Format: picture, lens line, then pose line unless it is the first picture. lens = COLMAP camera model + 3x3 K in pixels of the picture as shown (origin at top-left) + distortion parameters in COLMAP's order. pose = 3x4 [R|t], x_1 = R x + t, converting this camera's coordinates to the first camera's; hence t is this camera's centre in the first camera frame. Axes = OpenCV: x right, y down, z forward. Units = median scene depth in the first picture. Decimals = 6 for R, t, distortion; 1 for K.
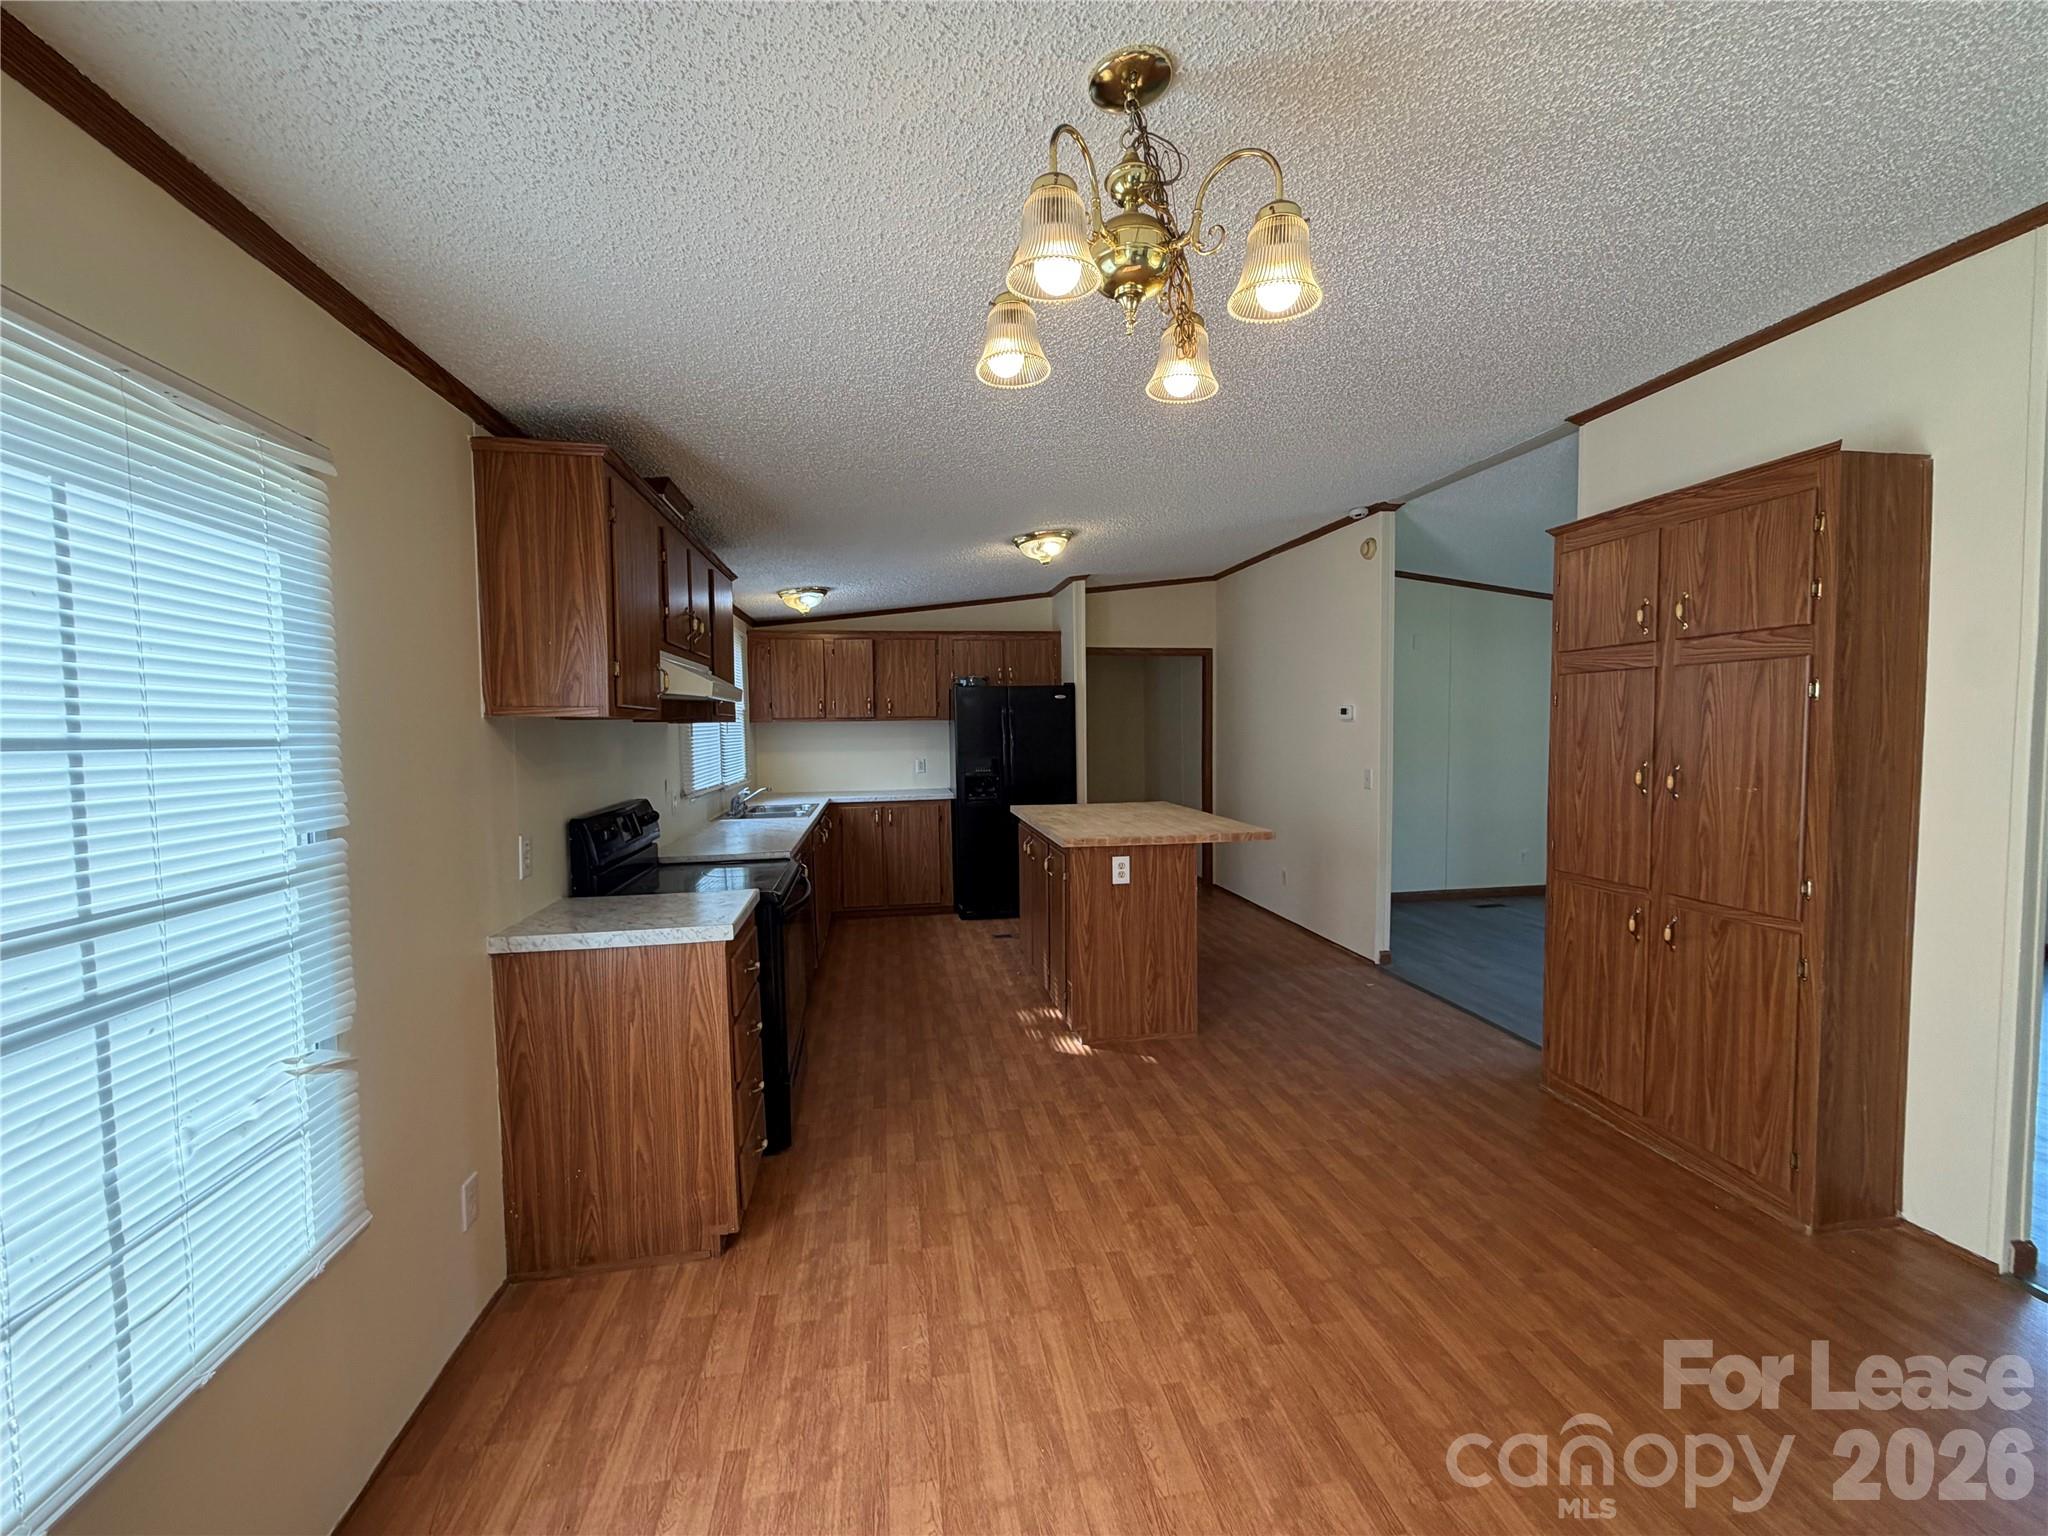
lens RADIAL K [[818.3, 0, 1021.7], [0, 818.3, 770.9], [0, 0, 1]] dist [0.000793, 0.000071]
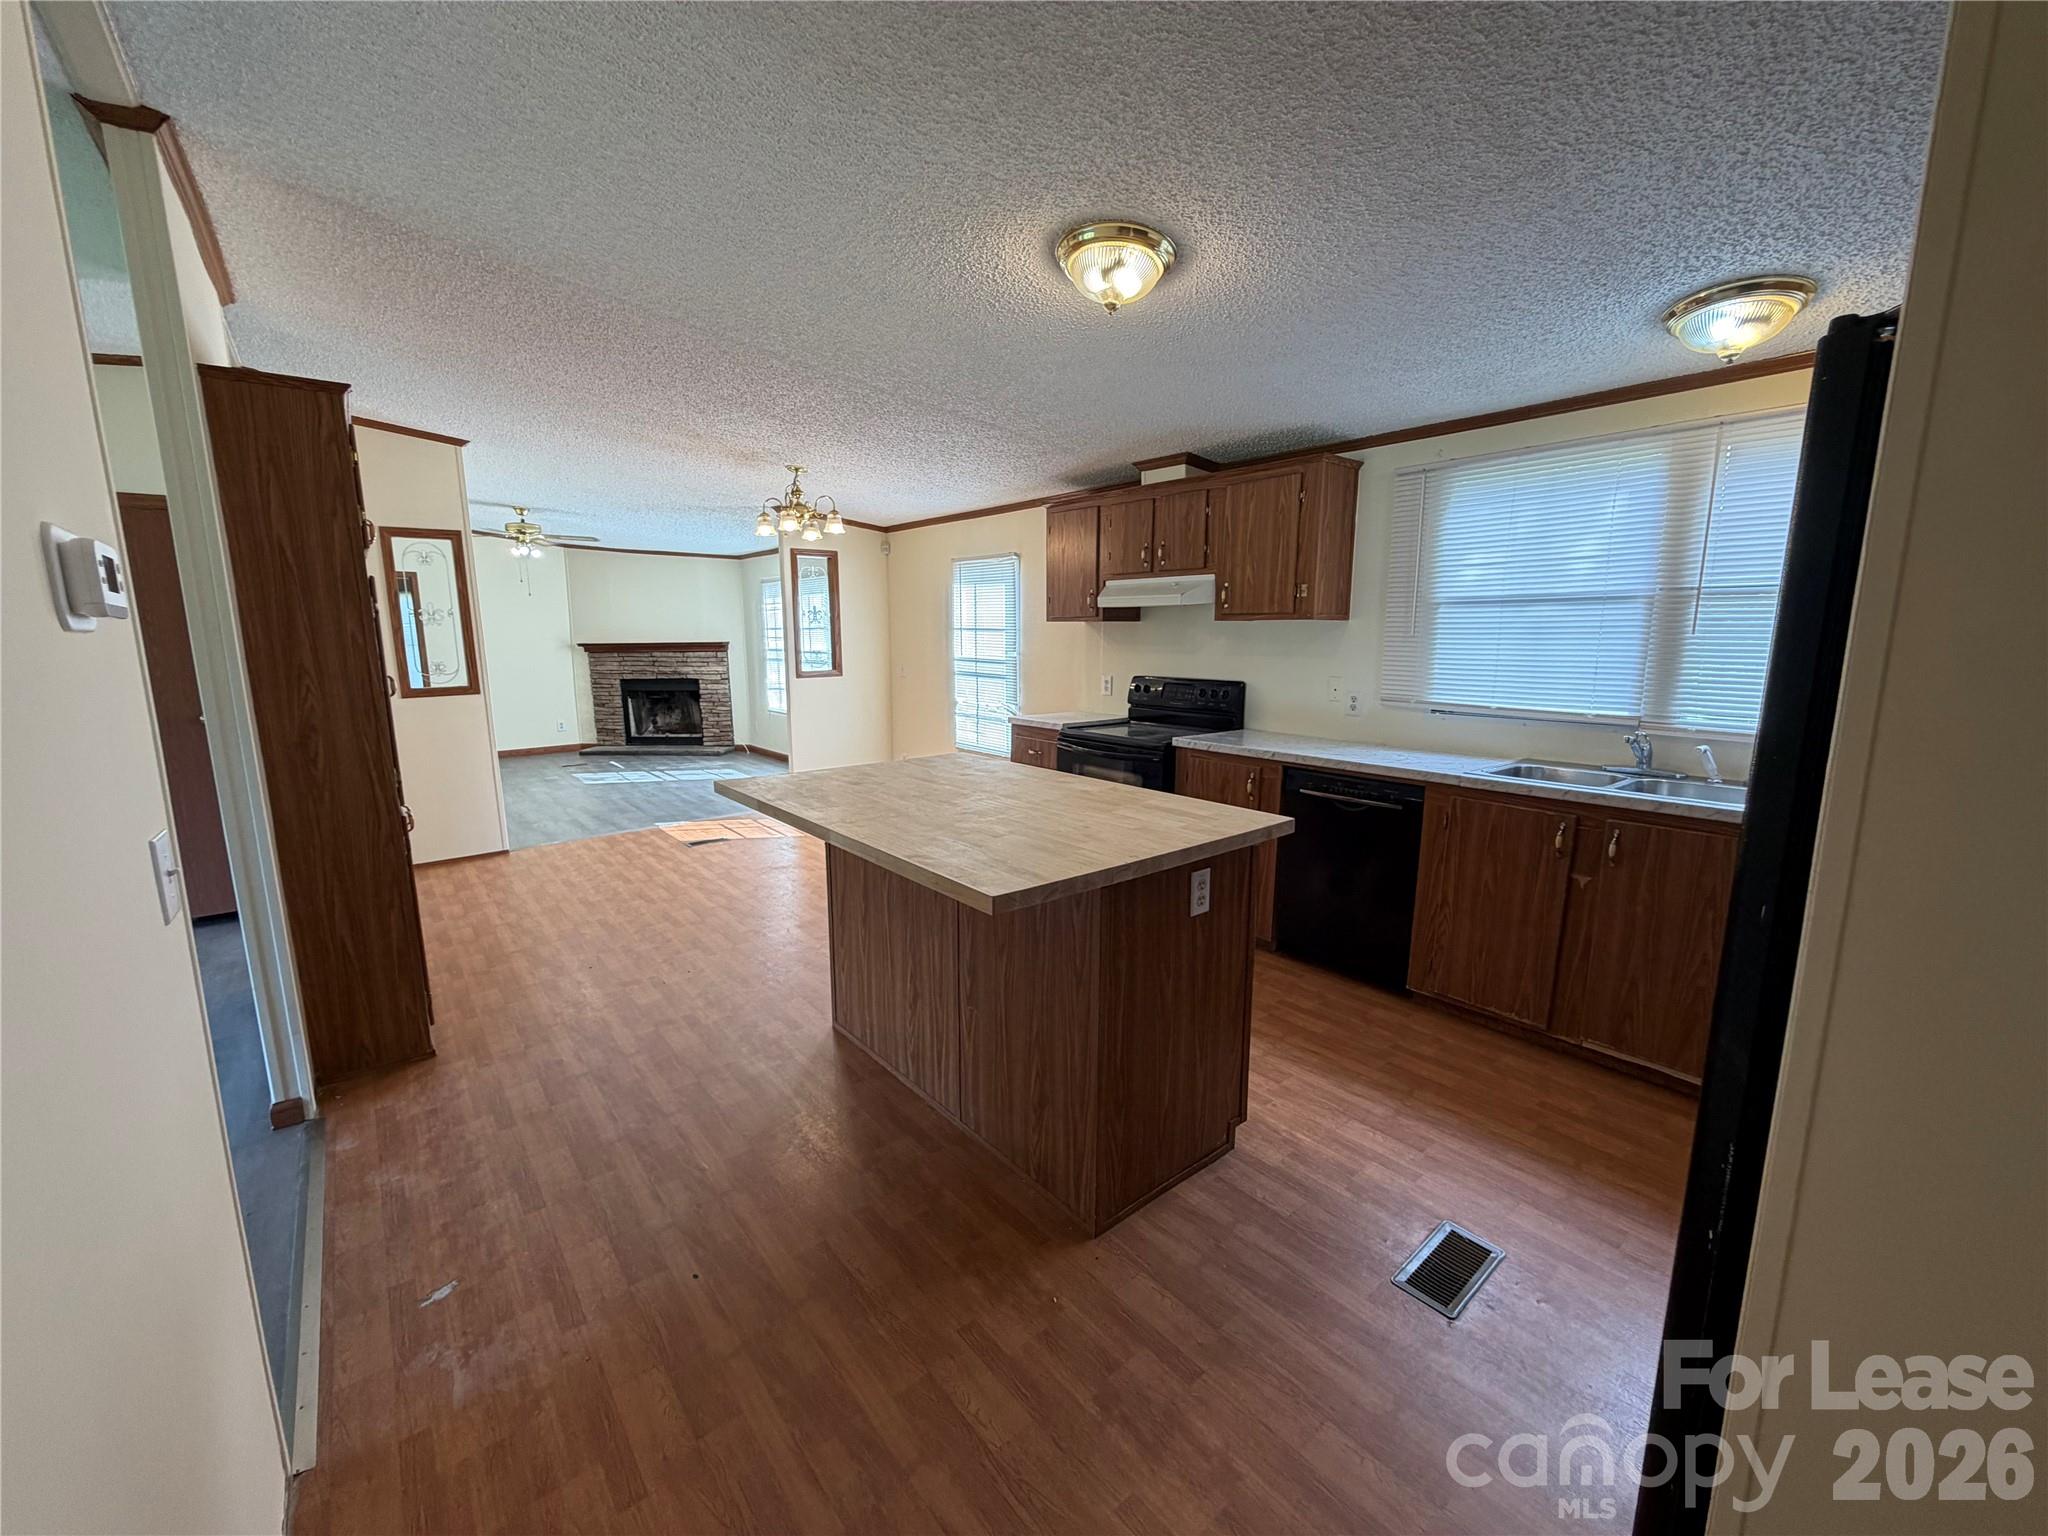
lens RADIAL K [[817.2, 0, 1017.4], [0, 817.2, 761.0], [0, 0, 1]] dist [0.021750, -0.013175]
pose [[-0.869787, 0.091856, -0.484802, 0.525453], [-0.015100, 0.977104, 0.212224, -0.122551], [0.493197, 0.191910, -0.848485, 2.138439]]
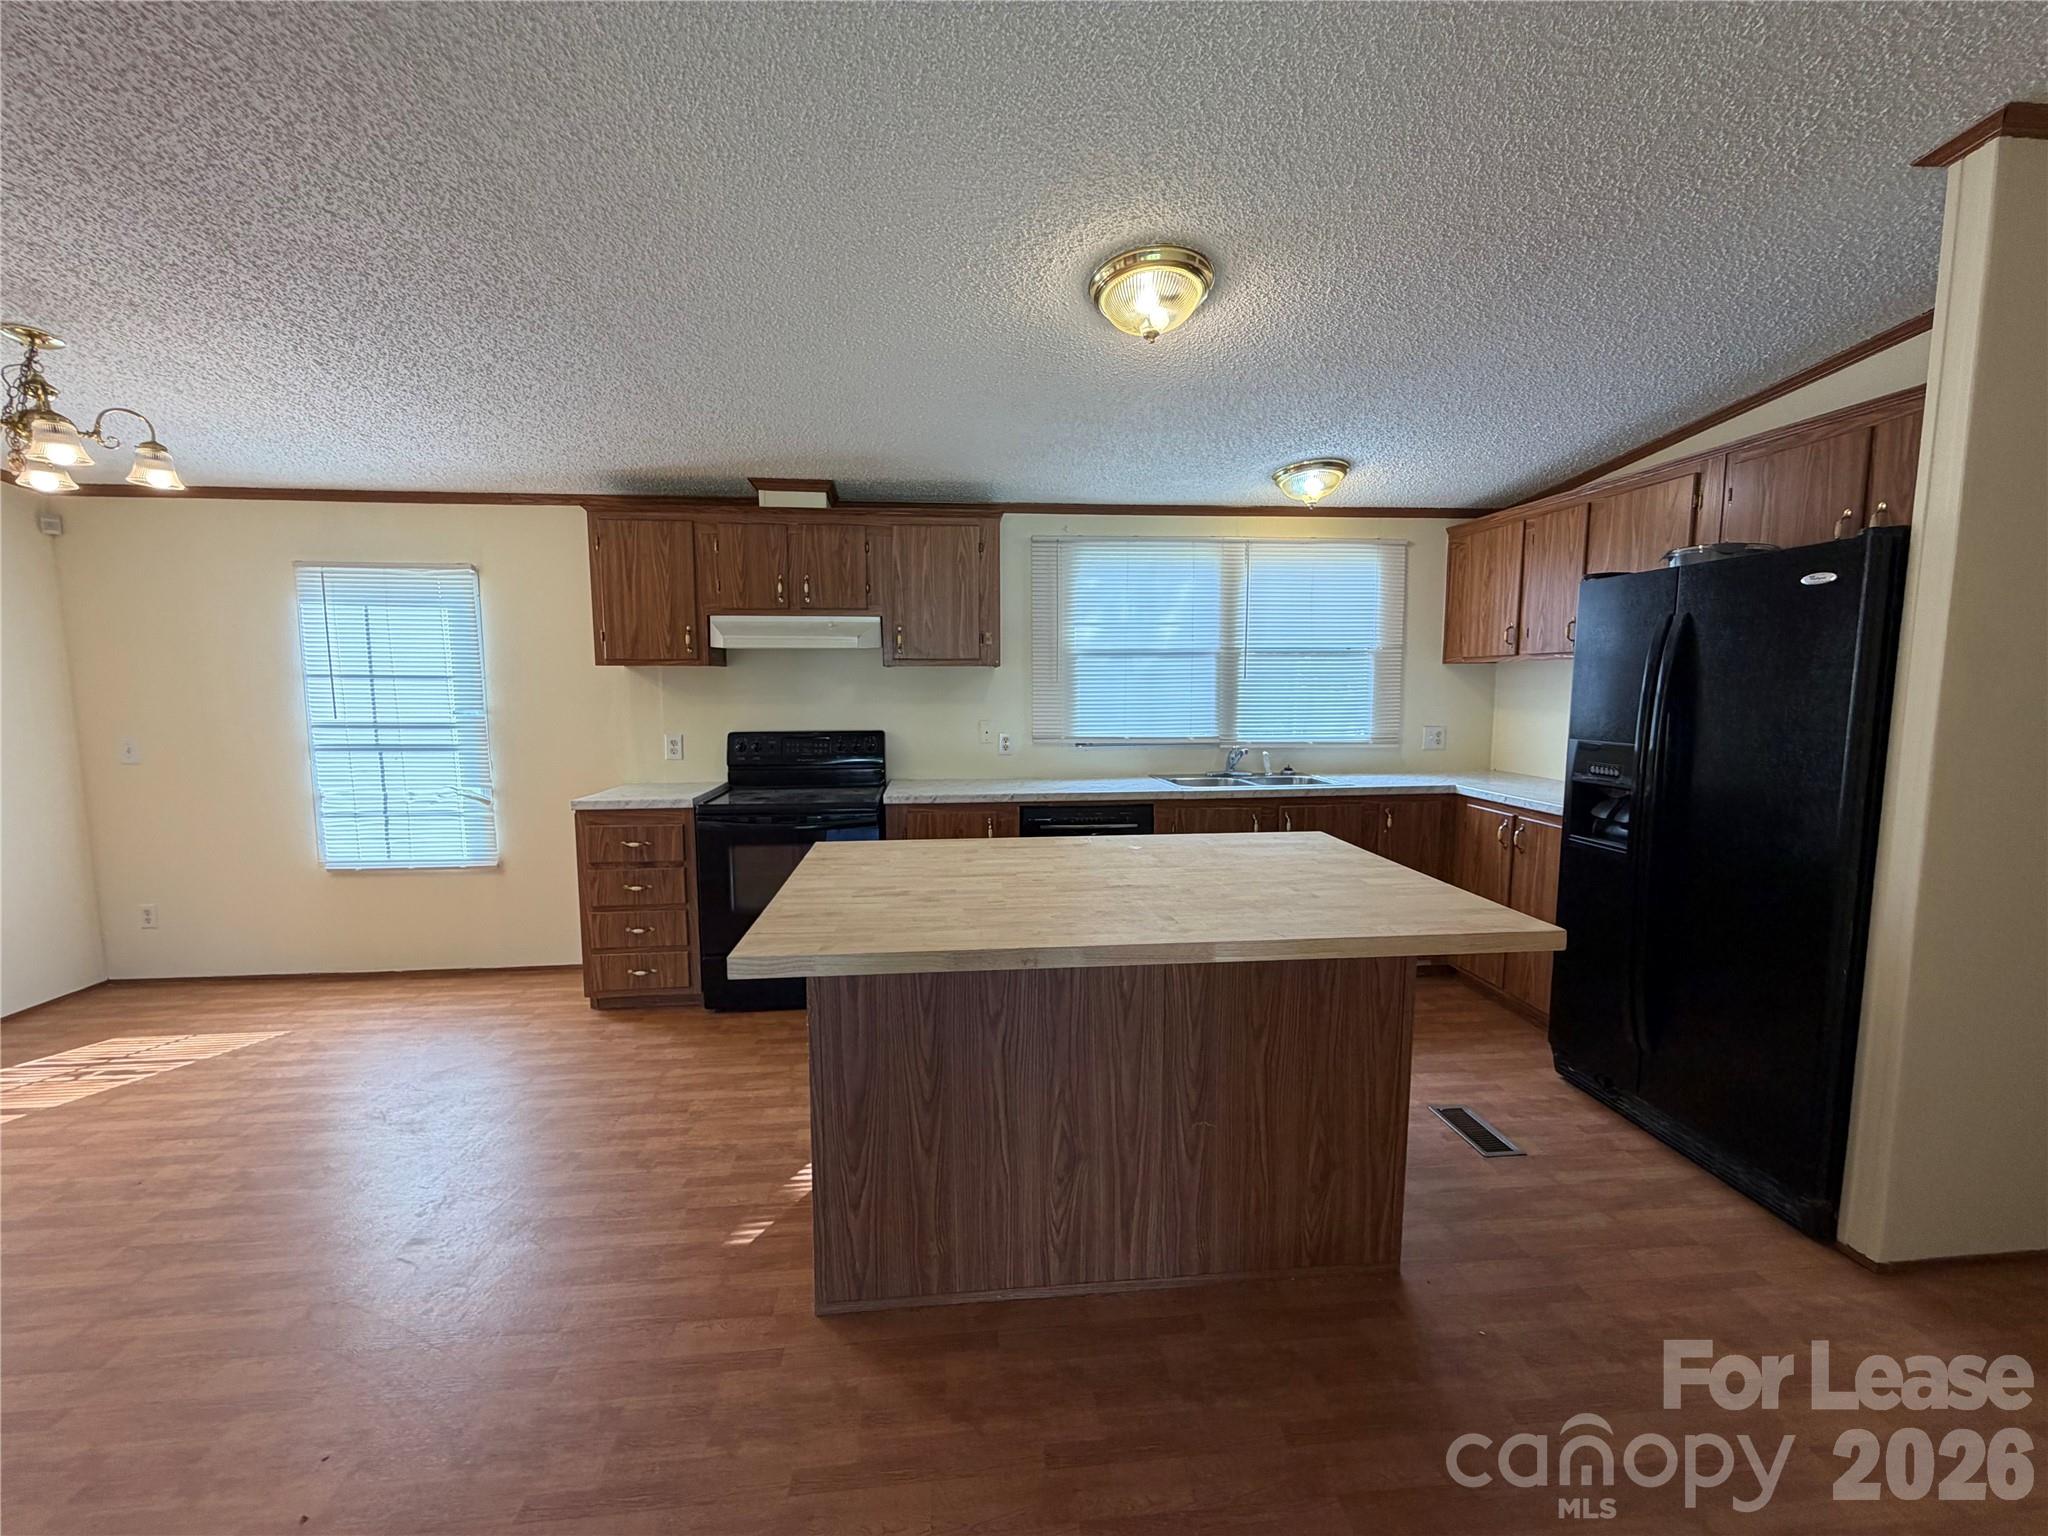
lens RADIAL K [[815.1, 0, 1024.0], [0, 815.1, 768.0], [0, 0, 1]] dist [0.002116, 0.000022]
pose [[-0.071064, 0.119557, -0.990281, 0.805447], [-0.051575, 0.991022, 0.123348, -0.078159], [0.996138, 0.059839, -0.064259, 1.421214]]
